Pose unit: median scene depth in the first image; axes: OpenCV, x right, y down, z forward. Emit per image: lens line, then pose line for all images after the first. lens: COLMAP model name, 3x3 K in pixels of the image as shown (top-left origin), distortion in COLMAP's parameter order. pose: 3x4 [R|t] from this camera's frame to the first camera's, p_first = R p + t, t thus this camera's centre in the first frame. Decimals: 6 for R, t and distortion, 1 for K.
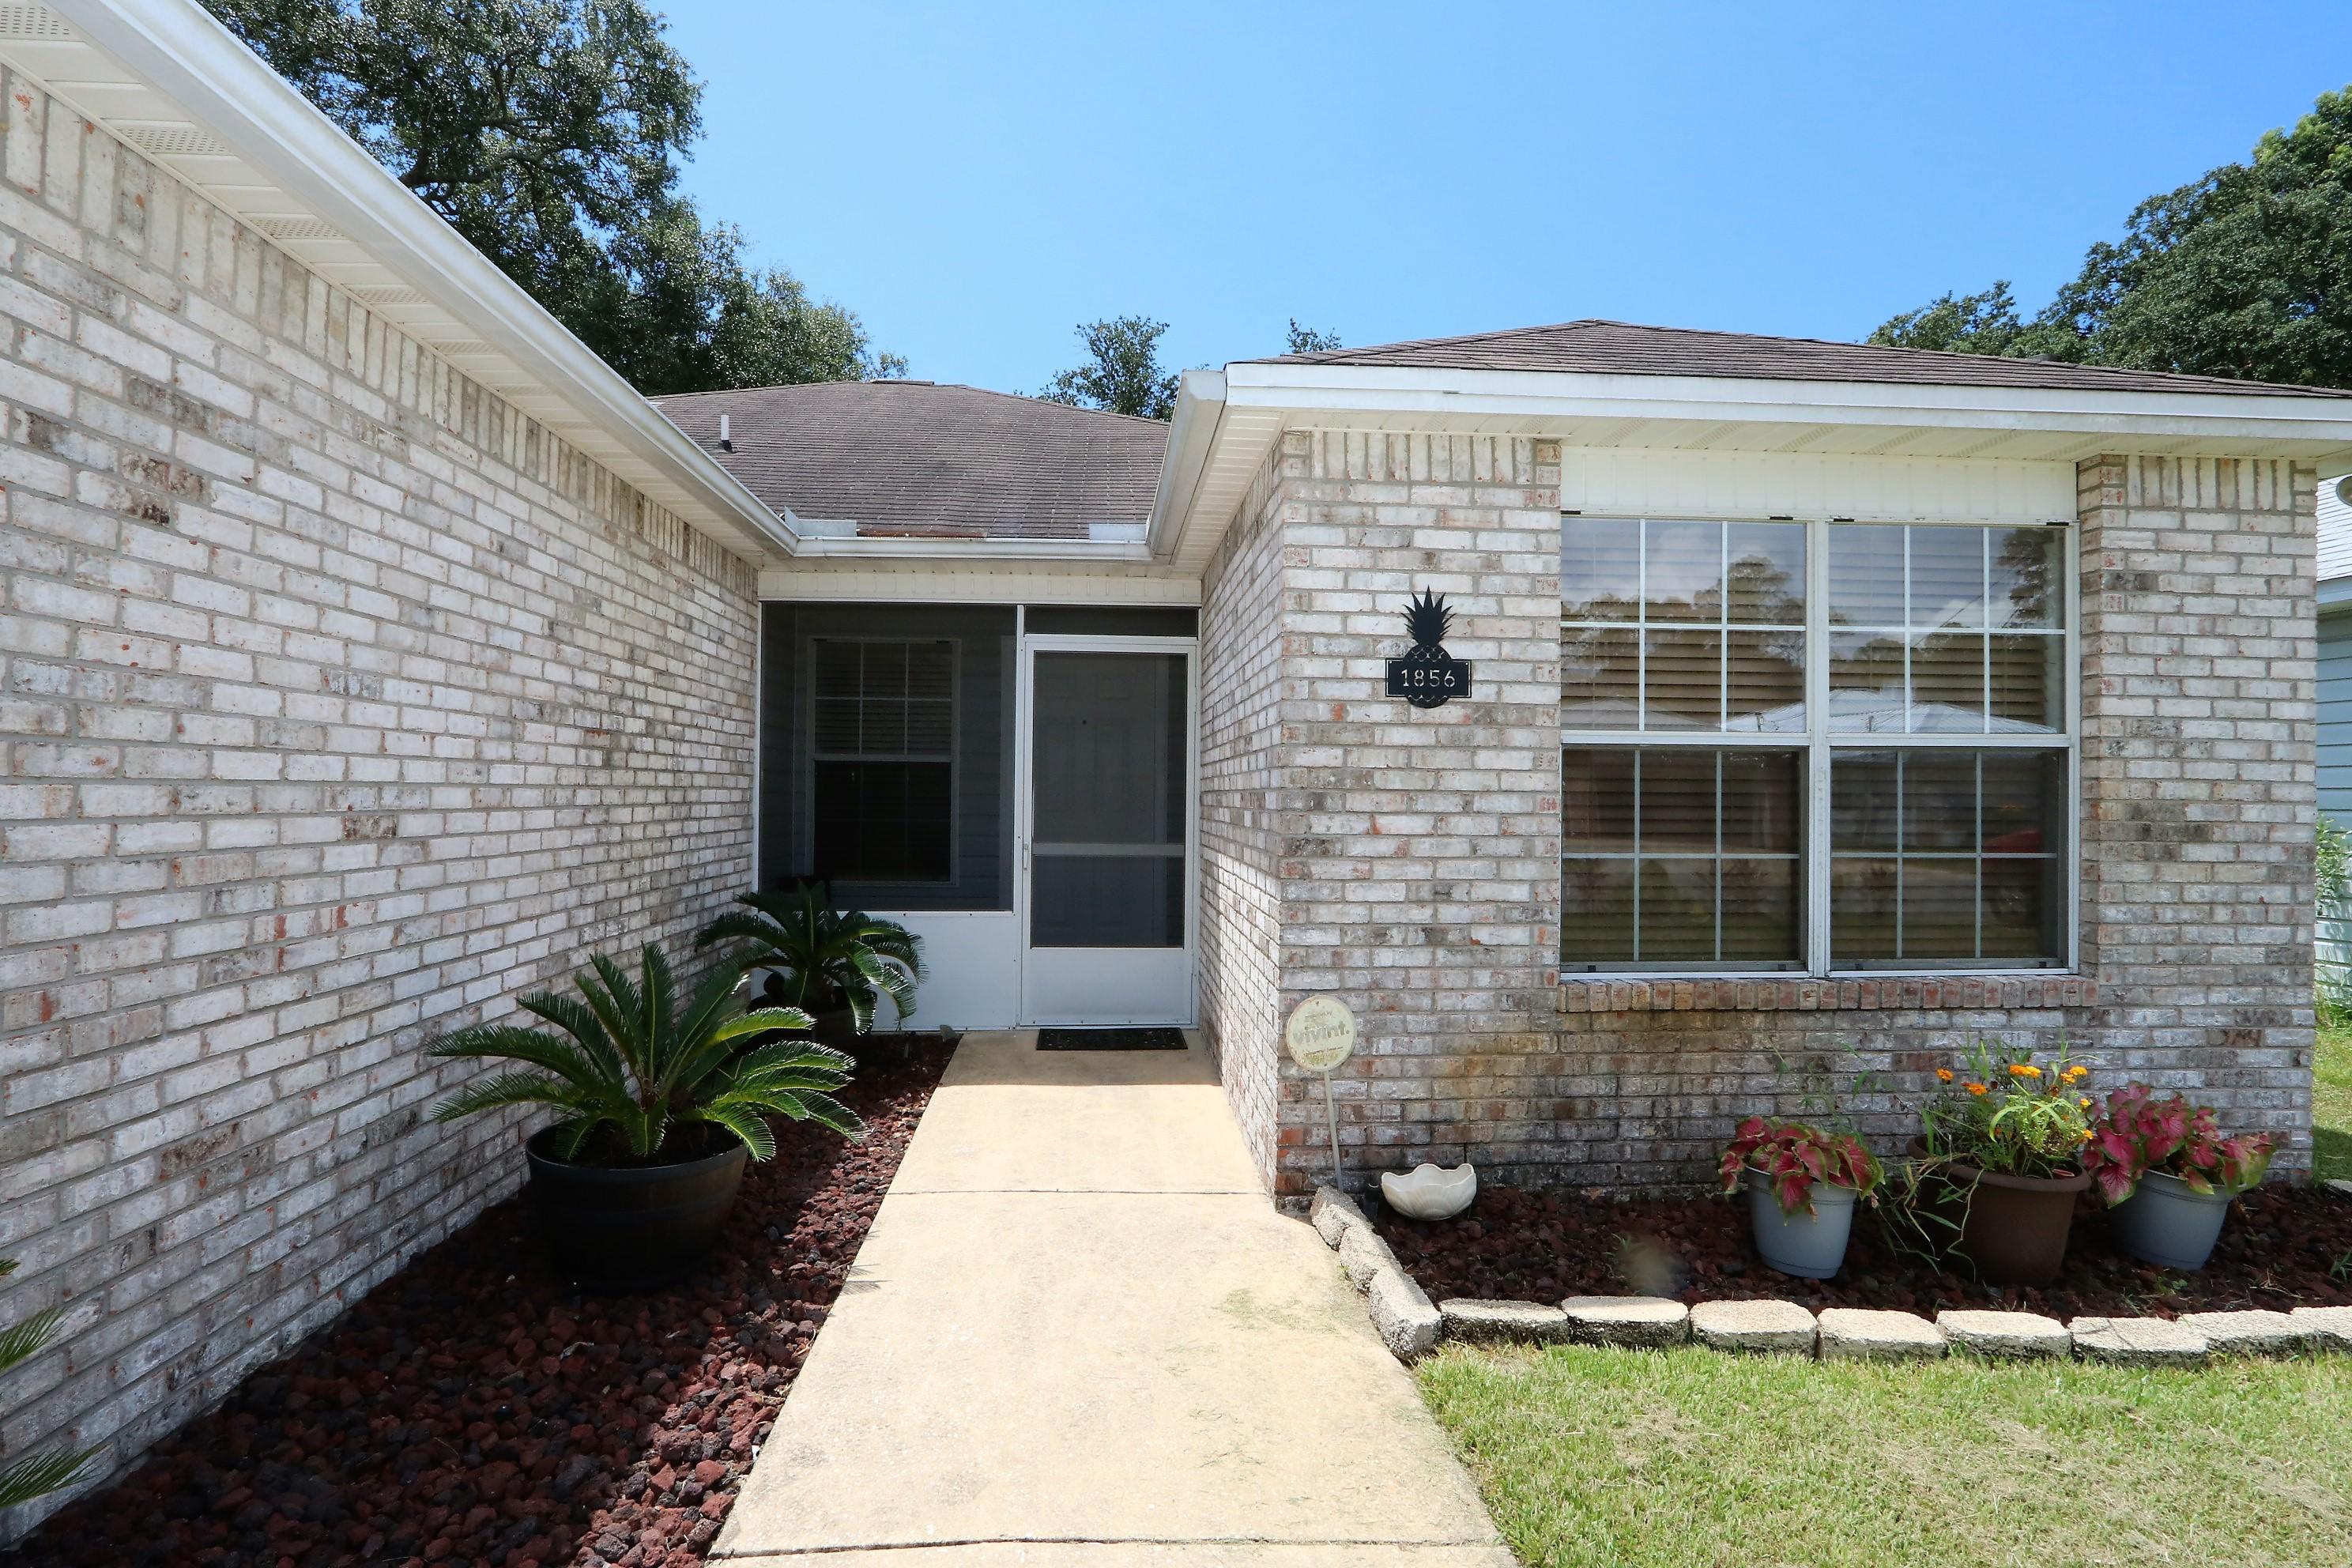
lens RADIAL K [[1095.9, 0, 1165.1], [0, 1095.9, 792.0], [0, 0, 1]] dist [-0.012722, -0.000476]
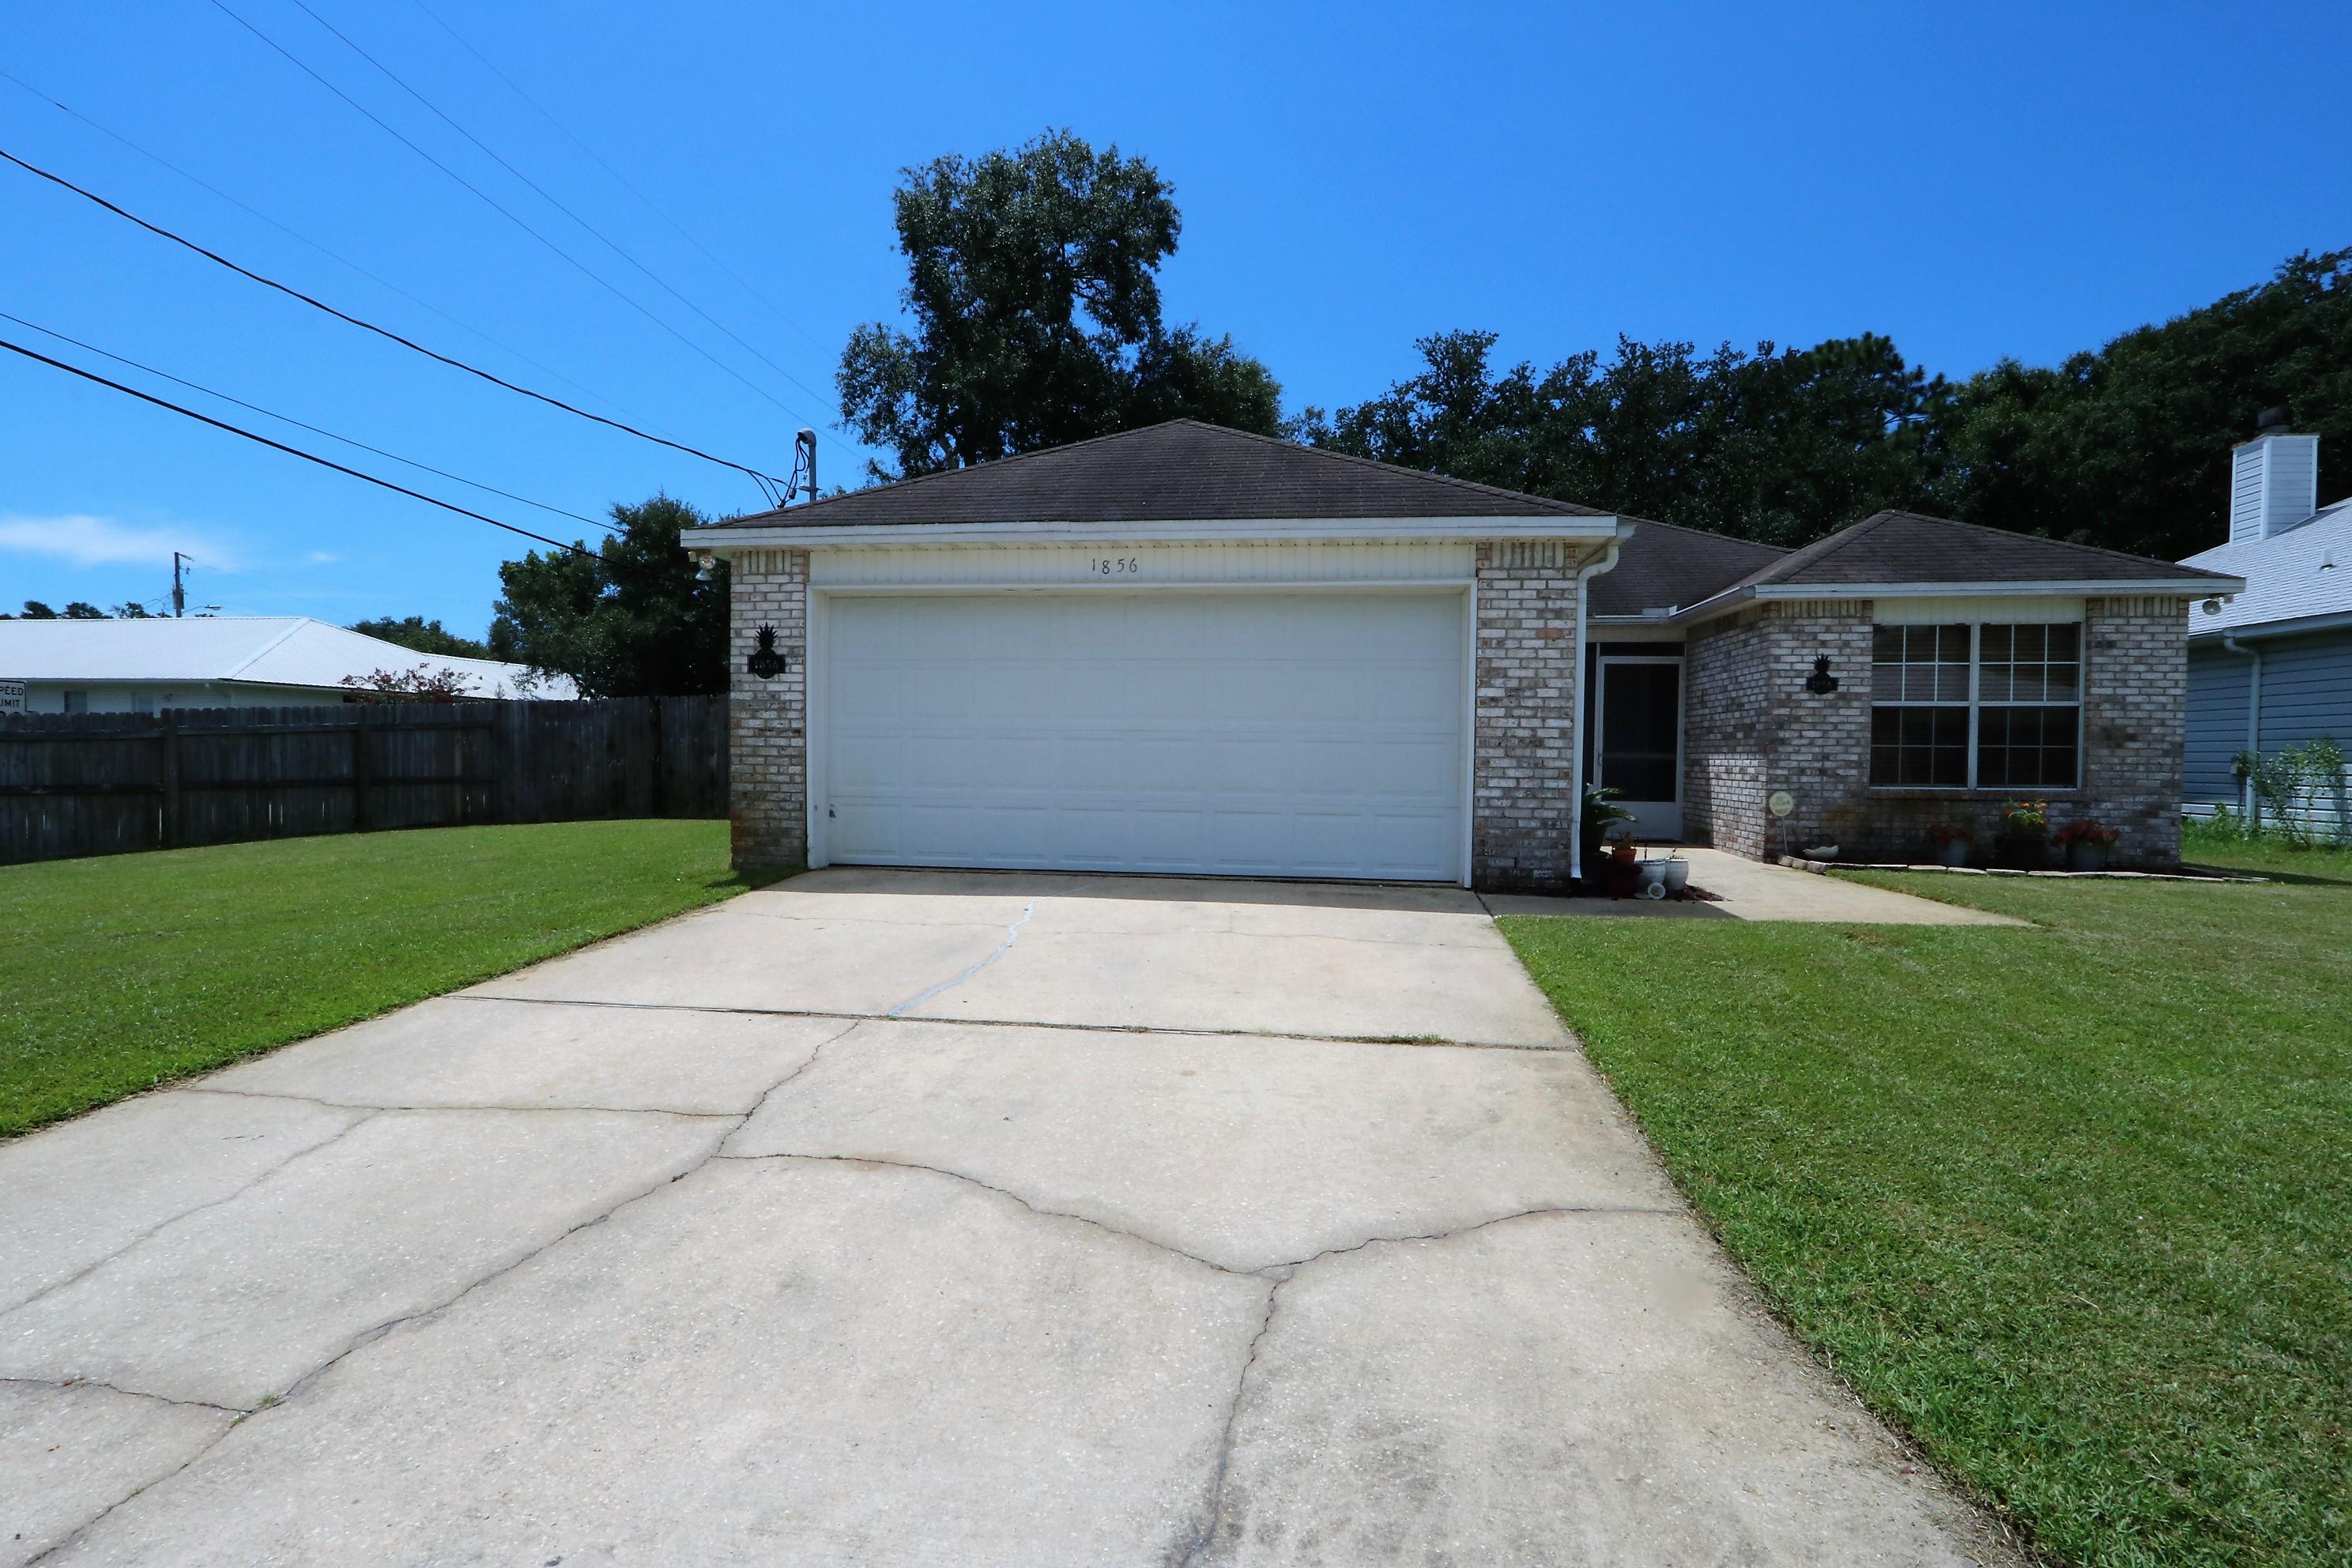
lens RADIAL K [[1151.2, 0, 1160.2], [0, 1151.2, 793.2], [0, 0, 1]] dist [-0.012630, -0.000921]
pose [[0.977991, 0.007687, -0.208507, -0.832447], [-0.000990, 0.999481, 0.032204, 0.088817], [0.208646, -0.031288, 0.977491, -2.329075]]
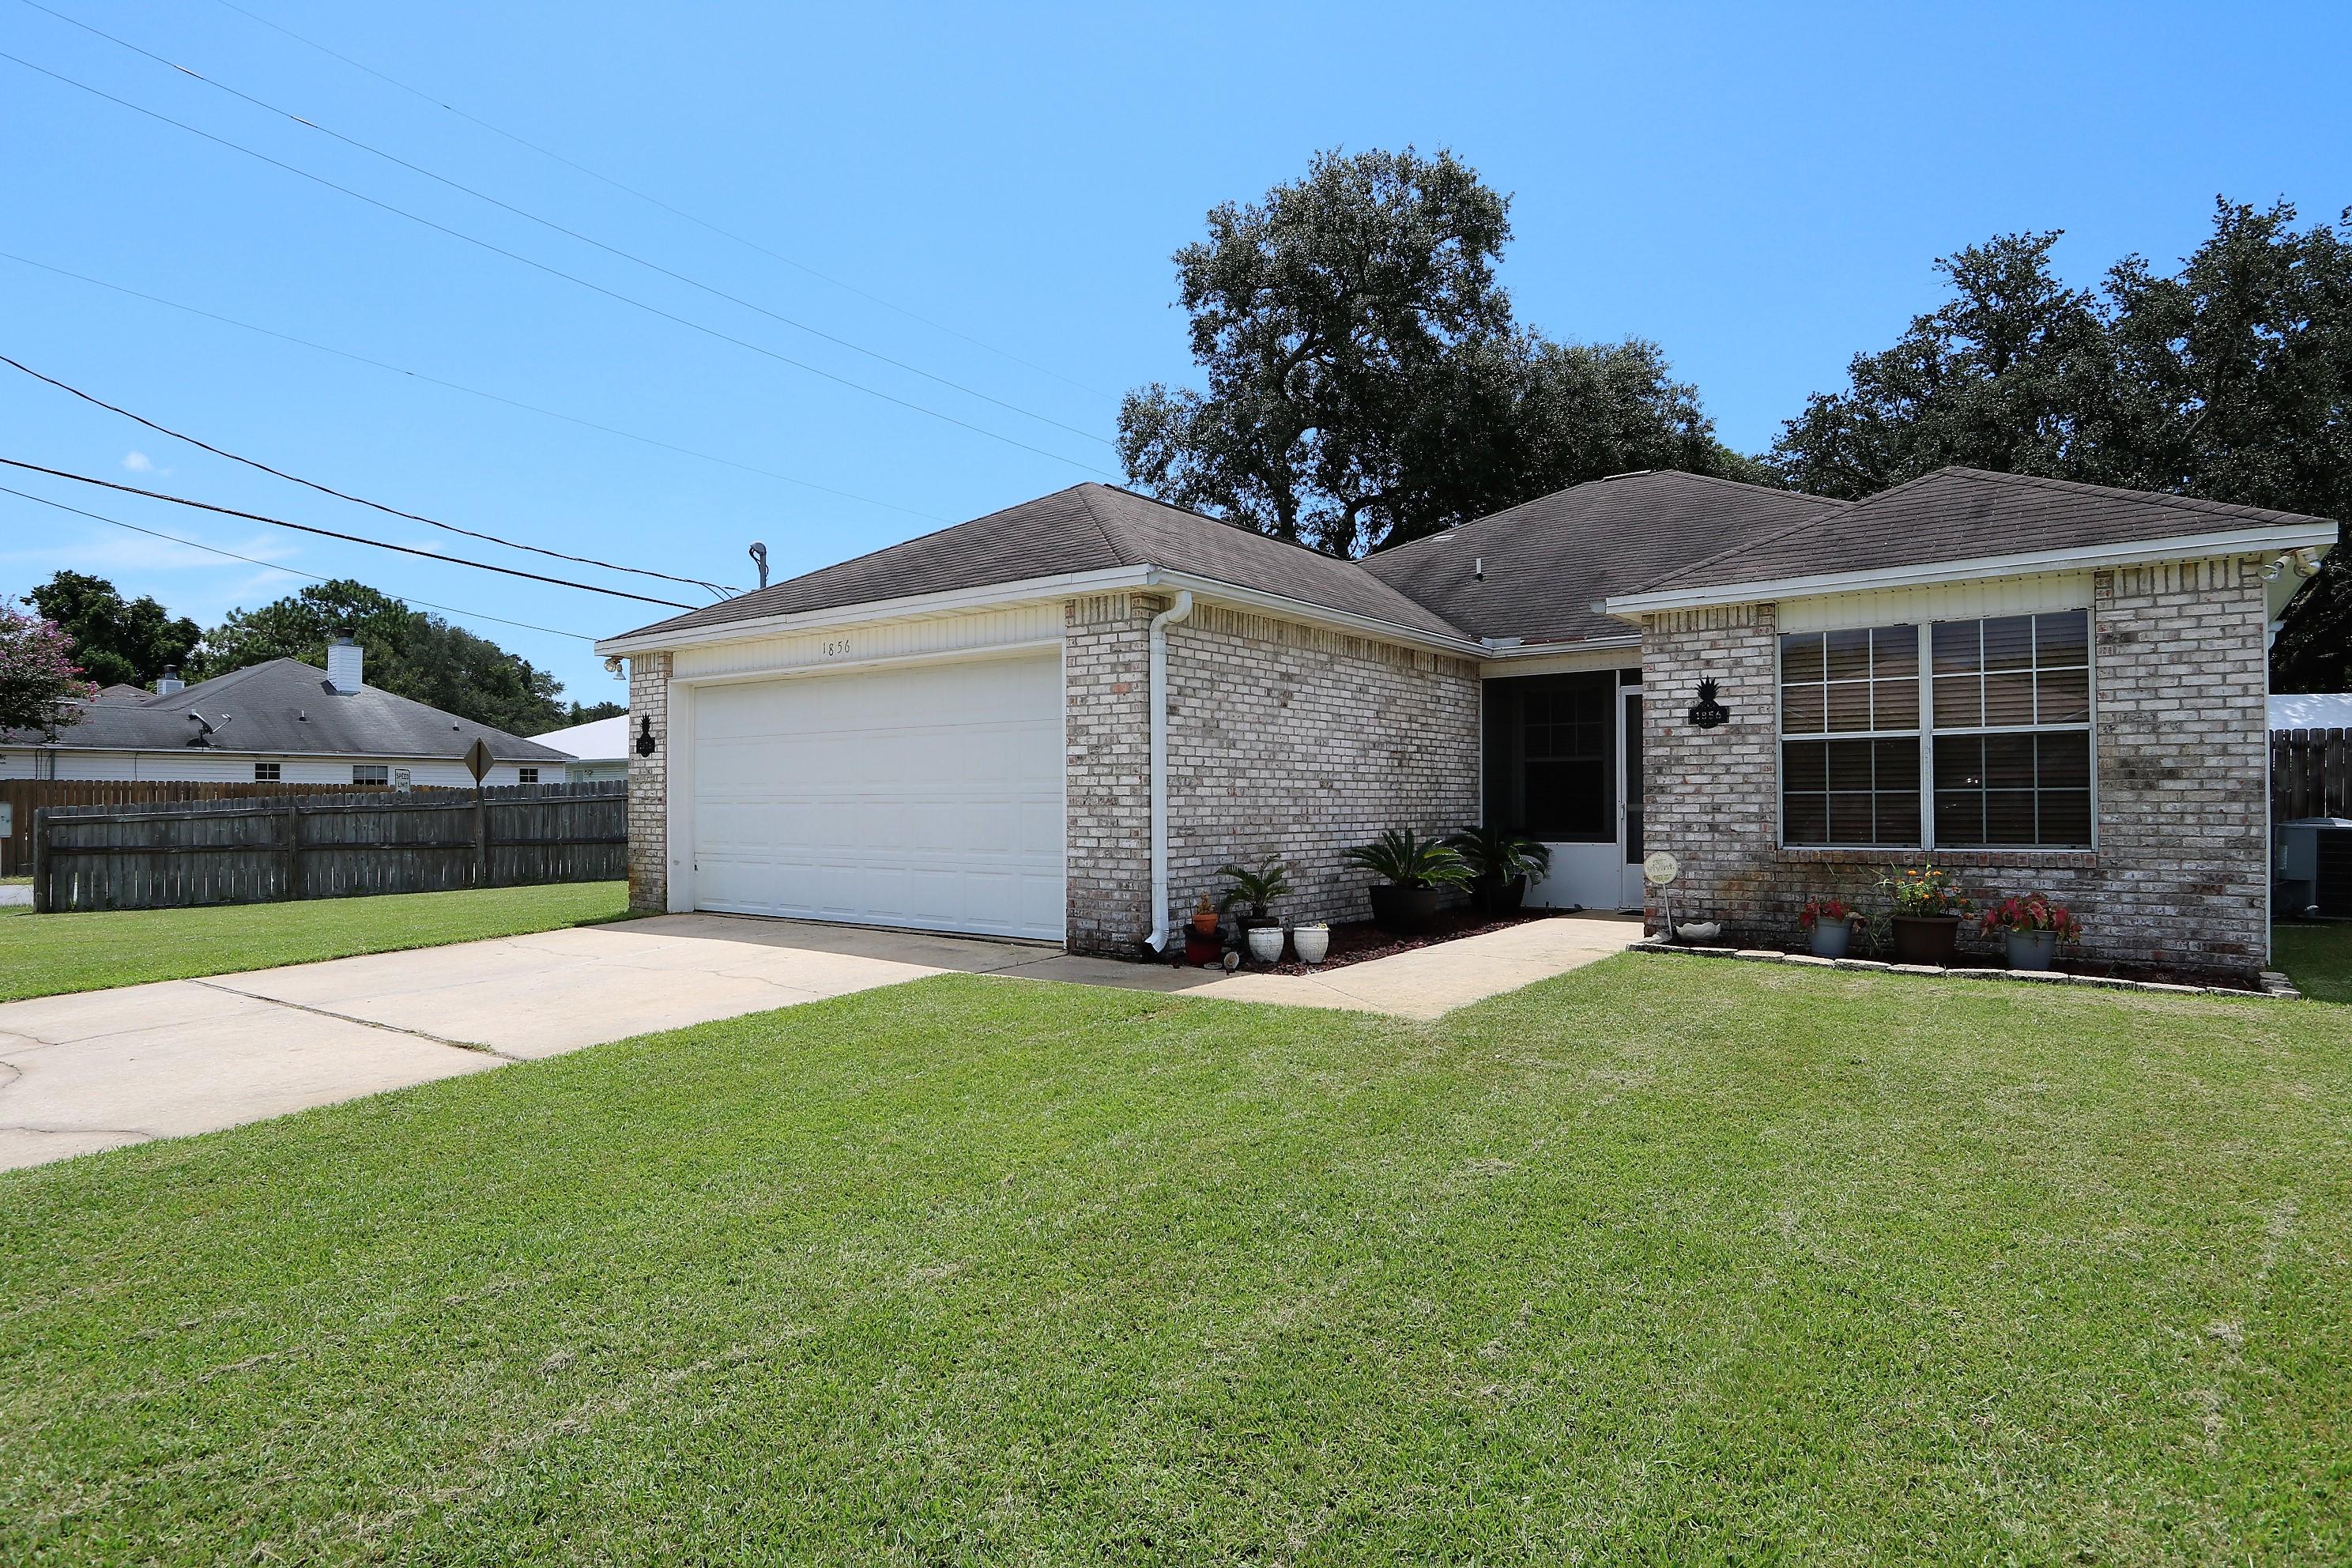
lens RADIAL K [[1289.2, 0, 1161.9], [0, 1289.2, 790.7], [0, 0, 1]] dist [-0.004046, 0.000739]
pose [[0.755909, -0.019565, -0.654384, 1.112741], [0.011313, 0.999794, -0.016824, 0.084707], [0.654579, 0.005315, 0.755975, -1.749320]]
